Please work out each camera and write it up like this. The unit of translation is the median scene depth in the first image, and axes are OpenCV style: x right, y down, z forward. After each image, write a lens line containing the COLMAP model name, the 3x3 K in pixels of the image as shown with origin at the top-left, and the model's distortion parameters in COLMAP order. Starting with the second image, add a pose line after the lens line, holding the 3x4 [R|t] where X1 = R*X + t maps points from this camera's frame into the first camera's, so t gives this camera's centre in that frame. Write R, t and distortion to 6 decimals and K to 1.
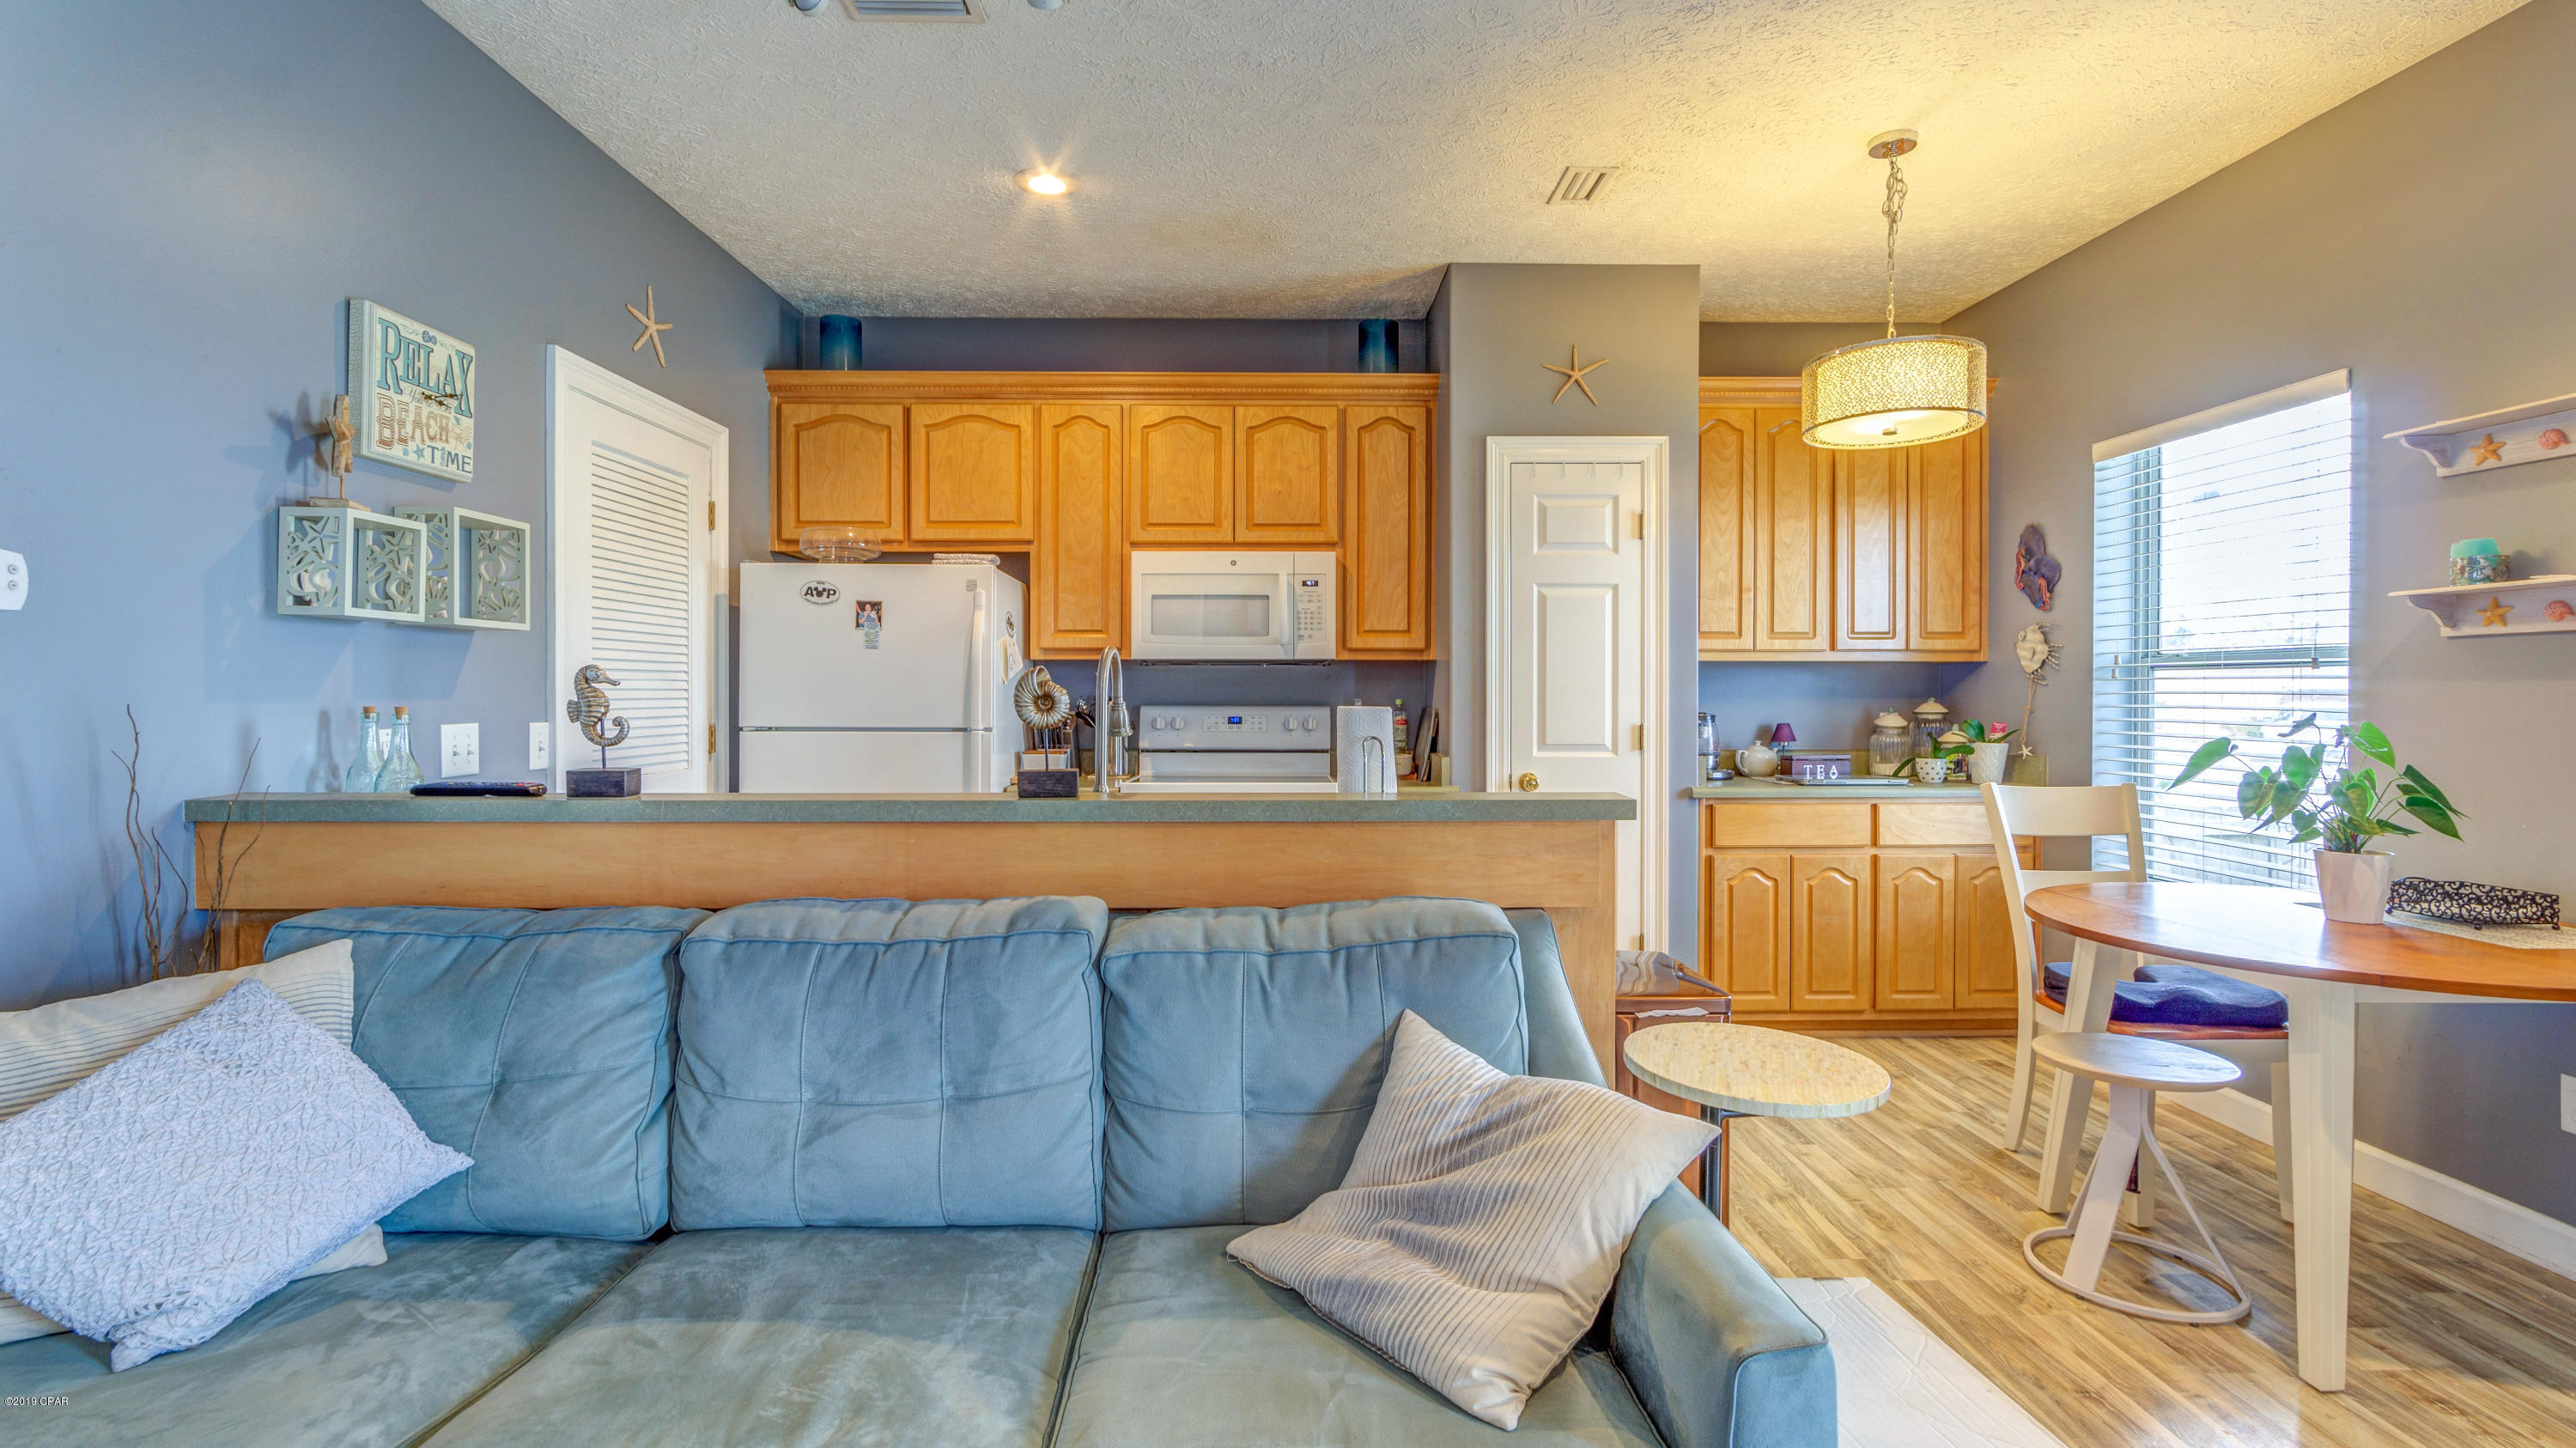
lens RADIAL K [[1178.4, 0, 1281.5], [0, 1178.4, 702.0], [0, 0, 1]] dist [-0.005203, 0.003614]
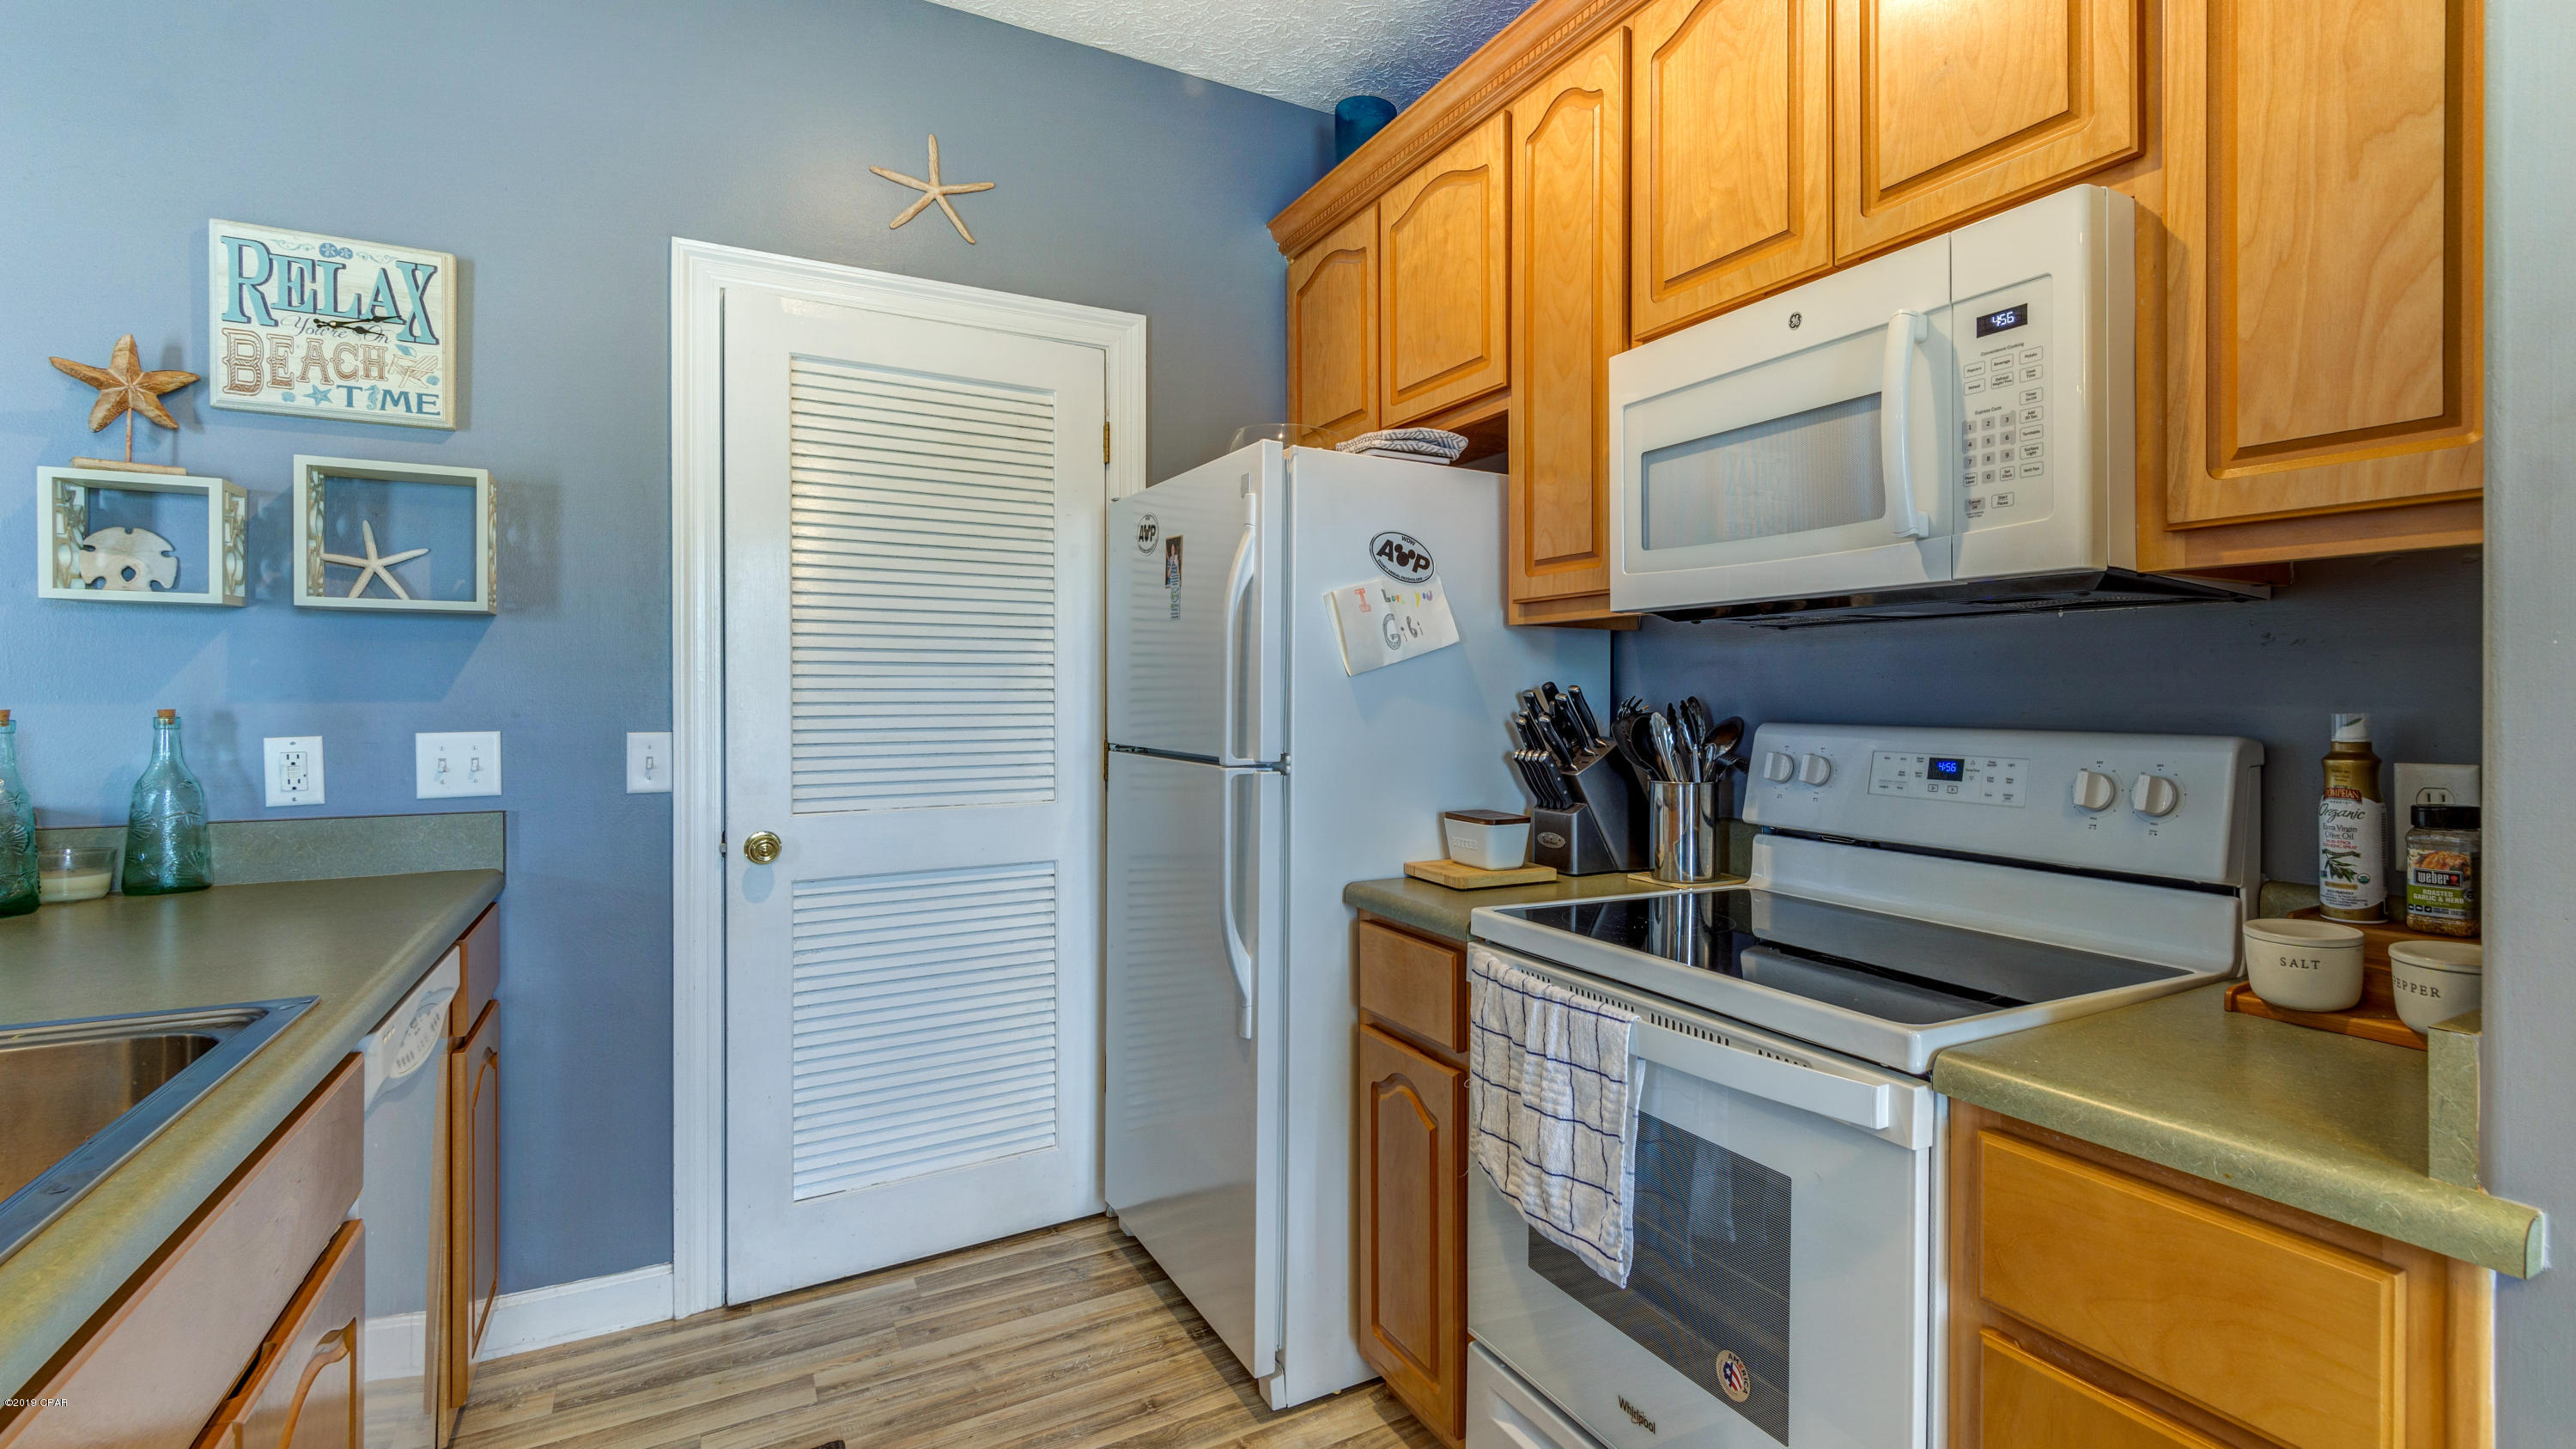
lens RADIAL K [[1238.3, 0, 1390.0], [0, 1238.3, 691.6], [0, 0, 1]] dist [0.003621, 0.000368]
pose [[0.498502, -0.005589, -0.866871, 0.341557], [-0.007304, 0.999917, -0.010648, -0.004718], [0.866858, 0.011640, 0.498419, 1.118827]]
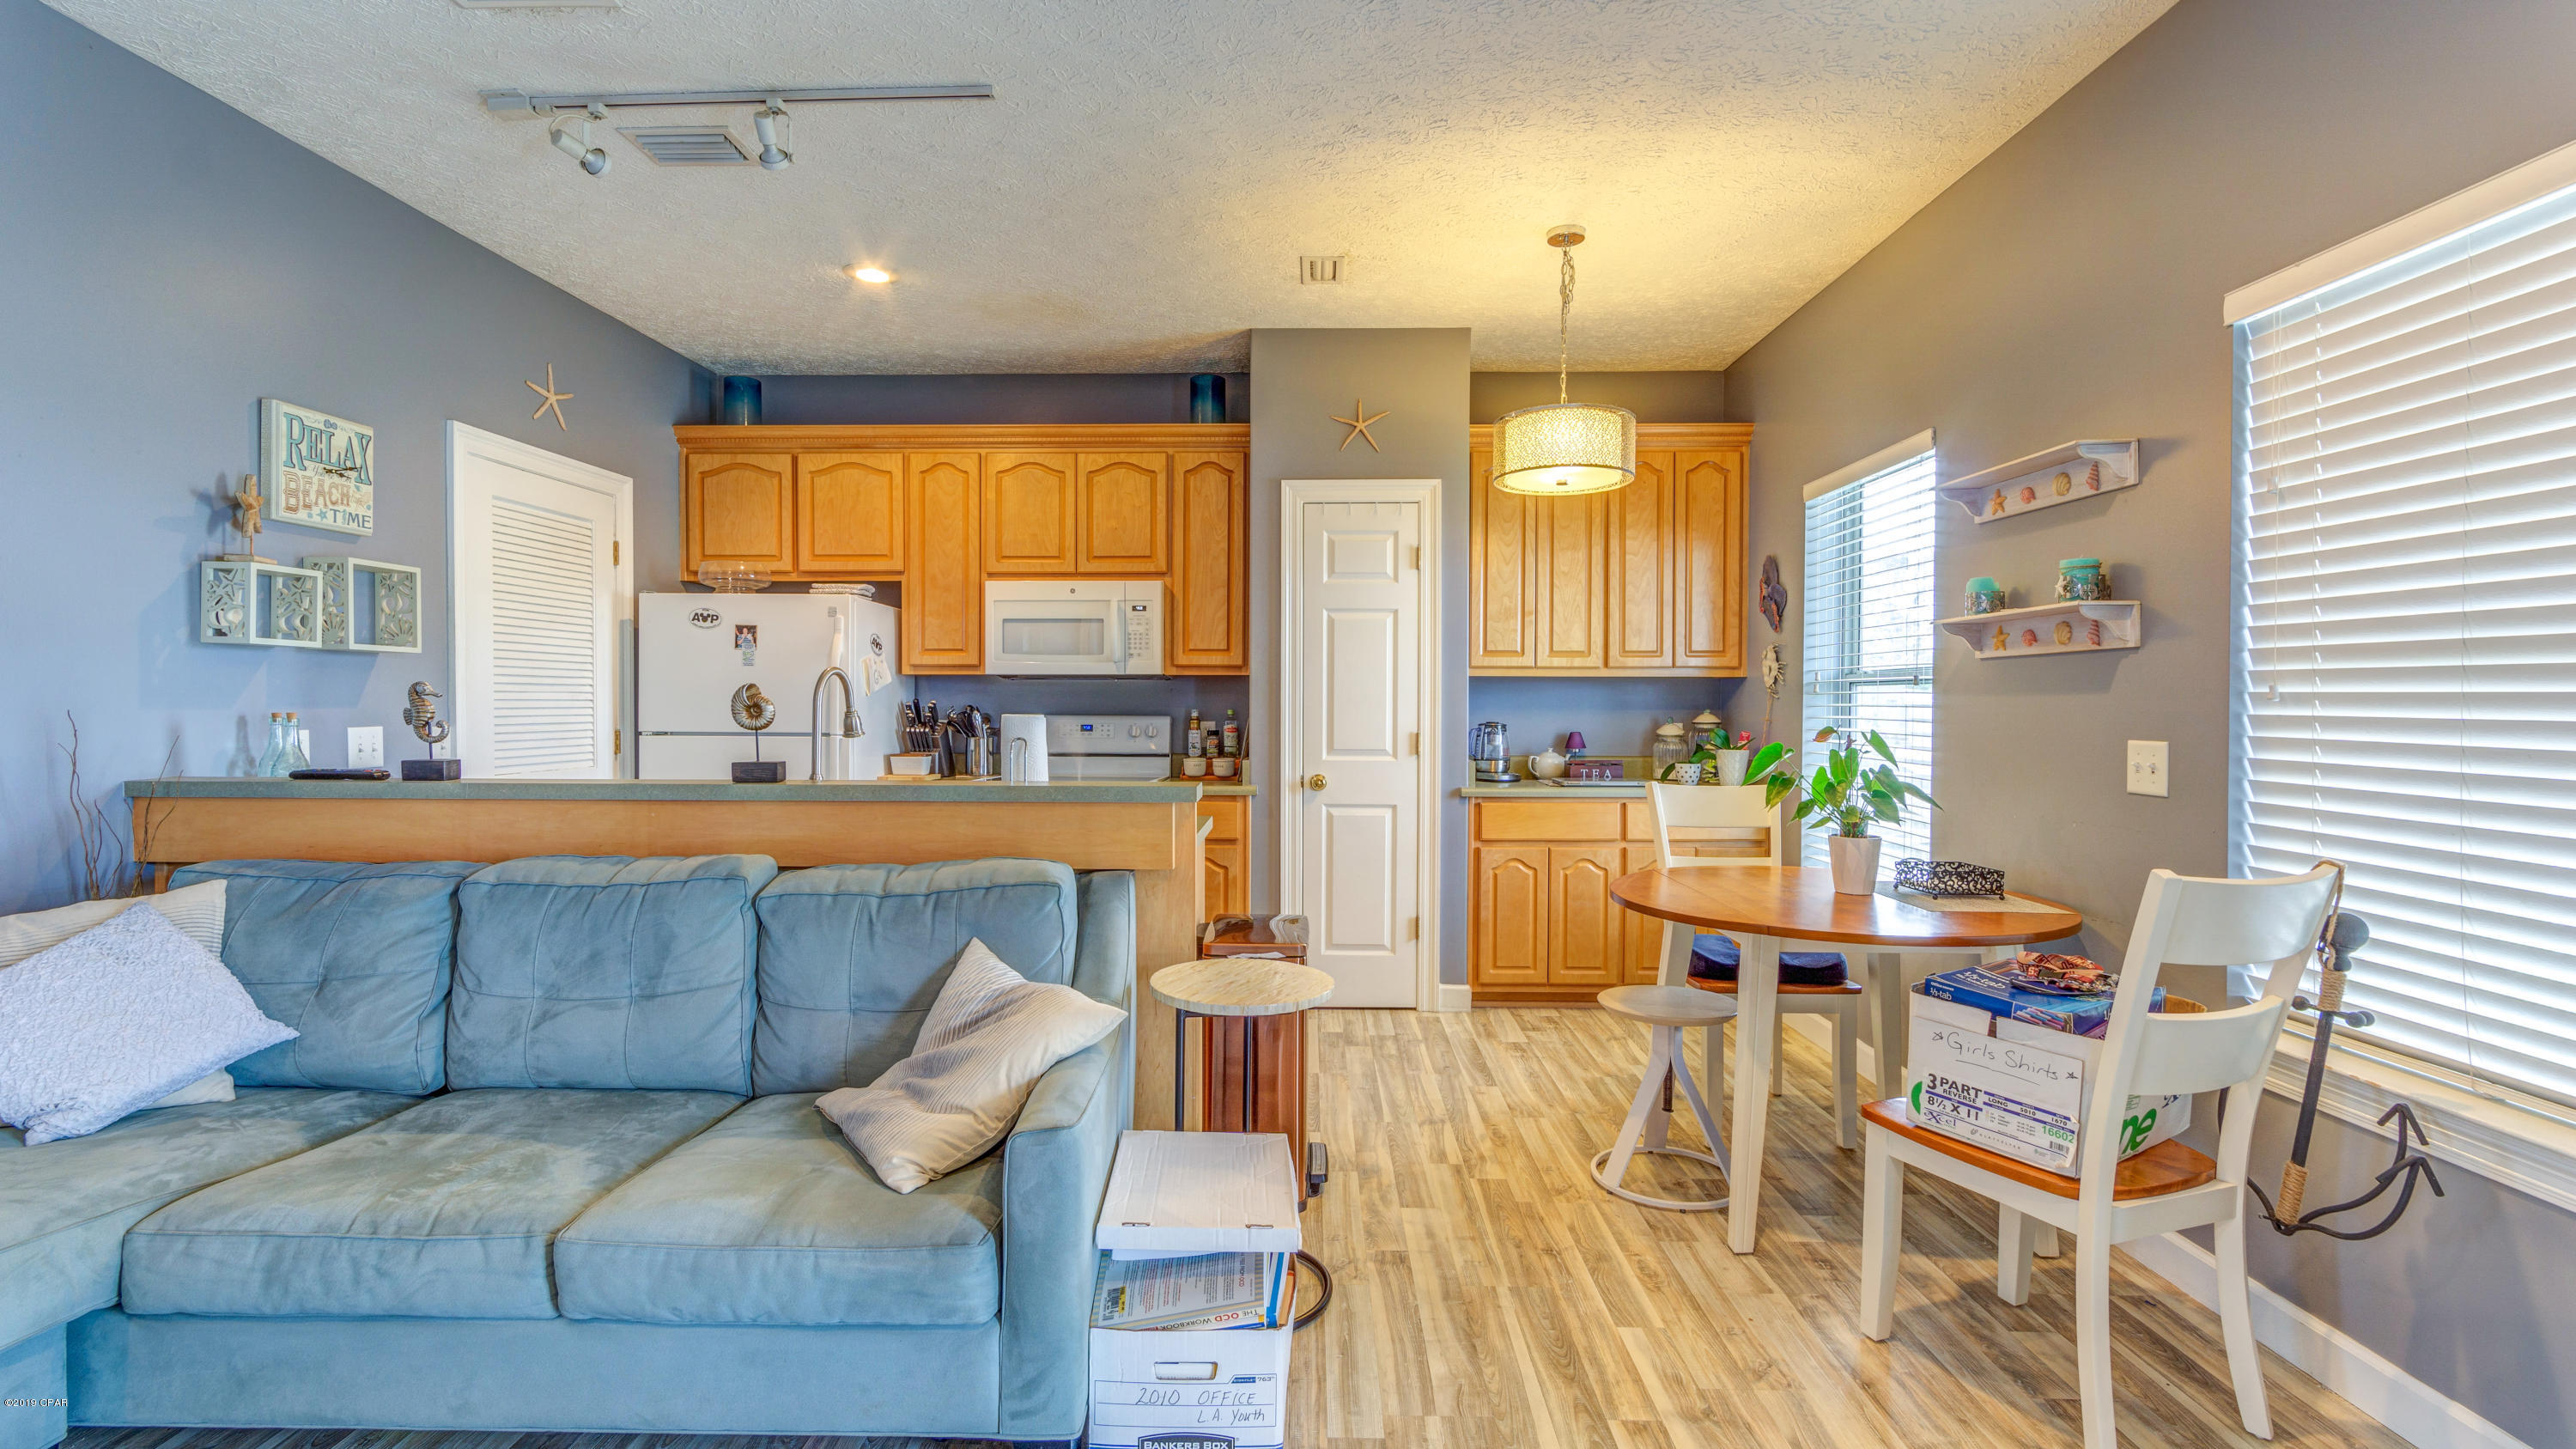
lens RADIAL K [[1178.5, 0, 1290.7], [0, 1178.5, 727.8], [0, 0, 1]] dist [-0.005203, 0.003614]
pose [[0.999082, 0.002854, -0.042733, 0.347484], [-0.002335, 0.999923, 0.012186, 0.001812], [0.042765, -0.012075, 0.999012, -0.219918]]
